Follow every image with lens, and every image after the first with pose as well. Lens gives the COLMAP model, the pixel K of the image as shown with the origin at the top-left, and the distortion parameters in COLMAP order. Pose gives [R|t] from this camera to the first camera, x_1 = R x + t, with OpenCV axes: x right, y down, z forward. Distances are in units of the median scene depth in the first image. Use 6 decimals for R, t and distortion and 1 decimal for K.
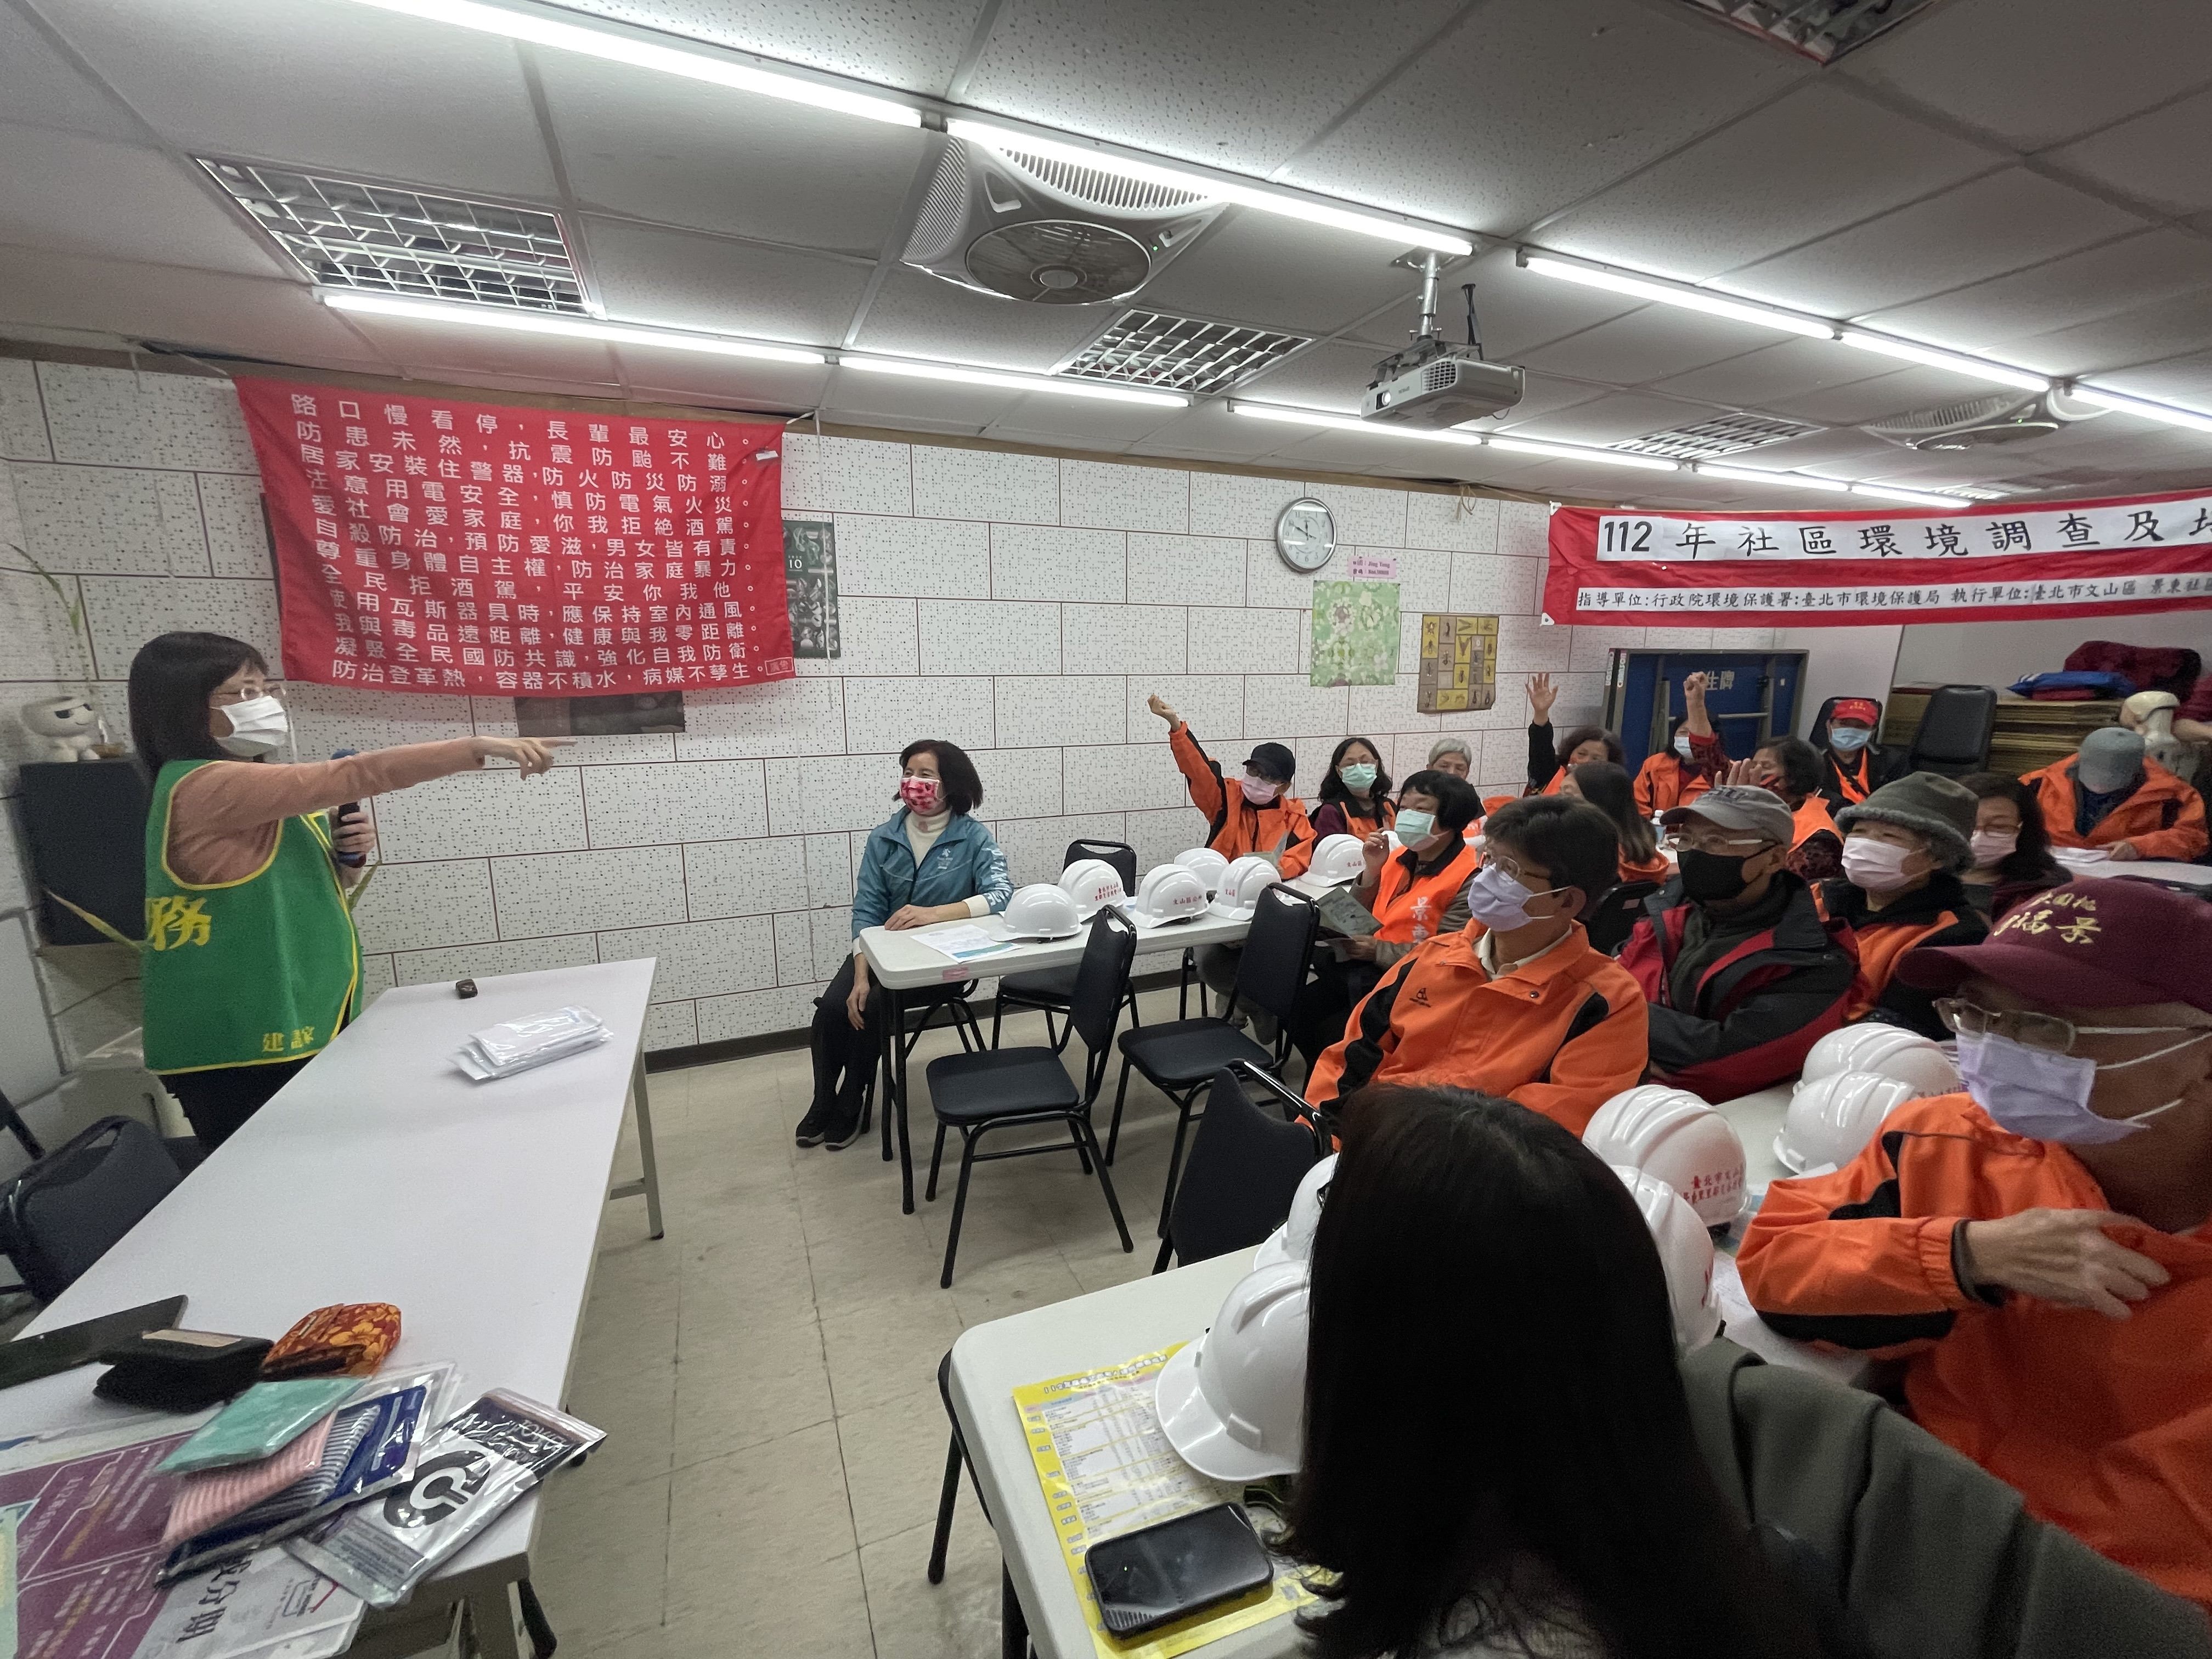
lens RADIAL K [[888.7, 0, 1103.3], [0, 888.7, 833.1], [0, 0, 1]] dist [0.000030, -0.001960]
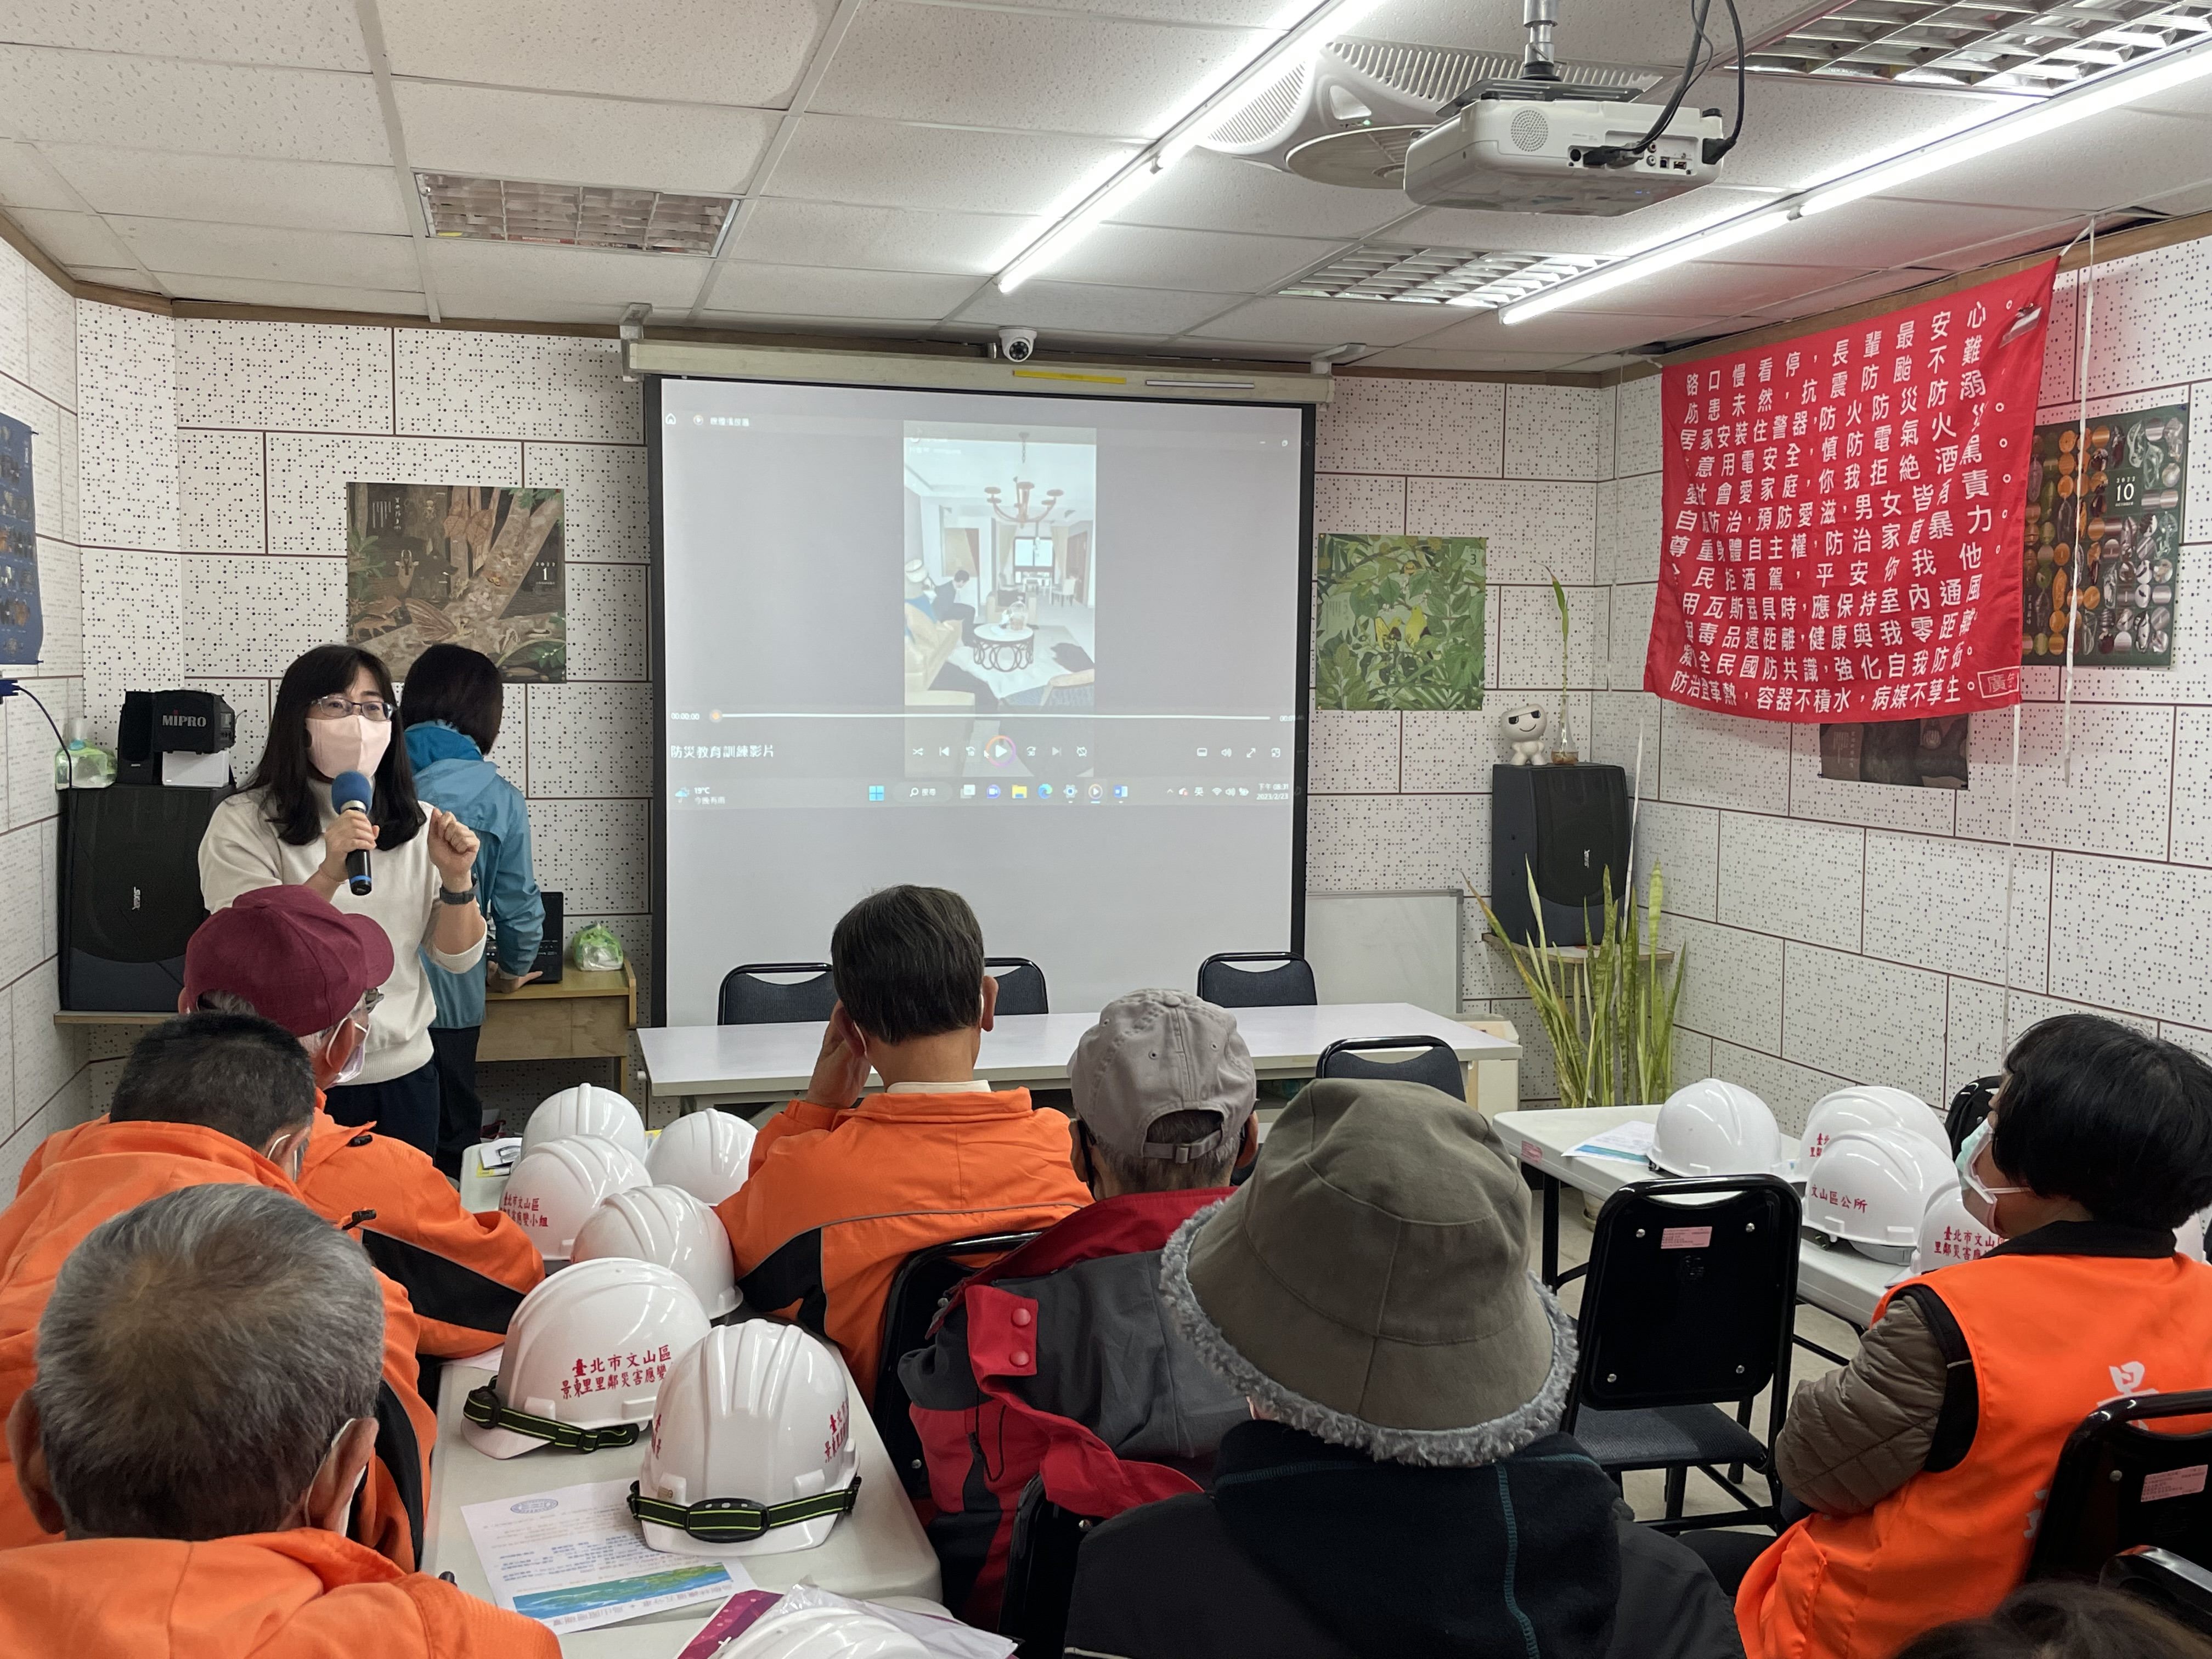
lens RADIAL K [[2101.9, 0, 1116.0], [0, 2101.9, 820.6], [0, 0, 1]] dist [0.086149, -0.113087]
pose [[-0.139491, 0.074738, -0.987399, 1.102878], [-0.186097, 0.977401, 0.100271, -0.141330], [0.972579, 0.197739, -0.122430, 0.673968]]
